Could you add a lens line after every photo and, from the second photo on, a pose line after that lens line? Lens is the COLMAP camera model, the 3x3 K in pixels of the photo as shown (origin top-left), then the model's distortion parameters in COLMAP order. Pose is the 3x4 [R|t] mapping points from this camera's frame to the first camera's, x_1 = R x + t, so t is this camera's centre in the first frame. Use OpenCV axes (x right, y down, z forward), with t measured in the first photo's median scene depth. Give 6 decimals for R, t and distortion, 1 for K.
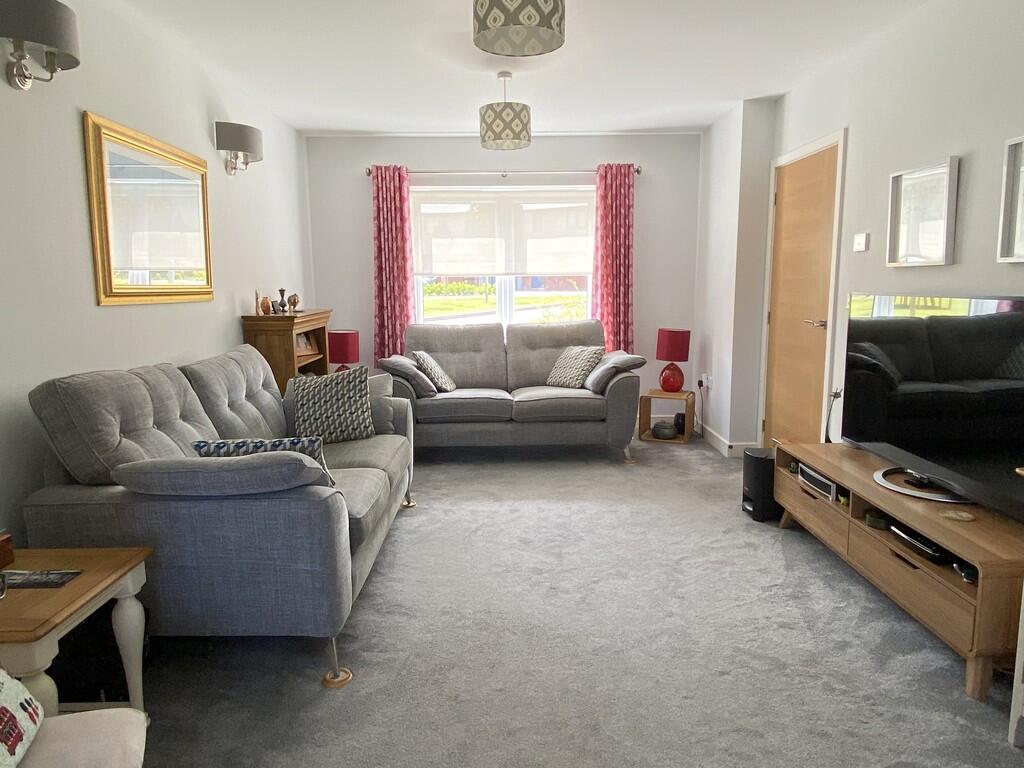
lens RADIAL K [[649.9, 0, 512.0], [0, 649.9, 384.0], [0, 0, 1]] dist [0.063355, -0.084684]
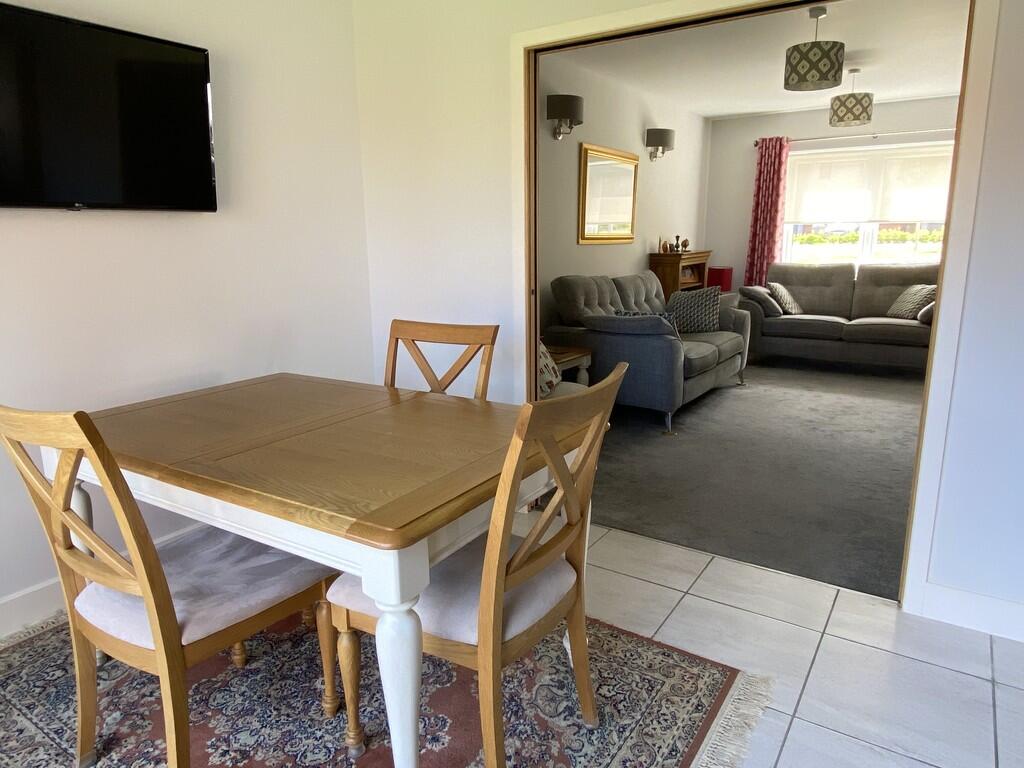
lens RADIAL K [[649.9, 0, 512.0], [0, 649.9, 384.0], [0, 0, 1]] dist [0.063355, -0.084684]
pose [[0.817227, 0.126120, -0.562347, 0.207005], [-0.083493, 0.991376, 0.101004, 0.066472], [0.570236, -0.035591, 0.820710, -0.419340]]
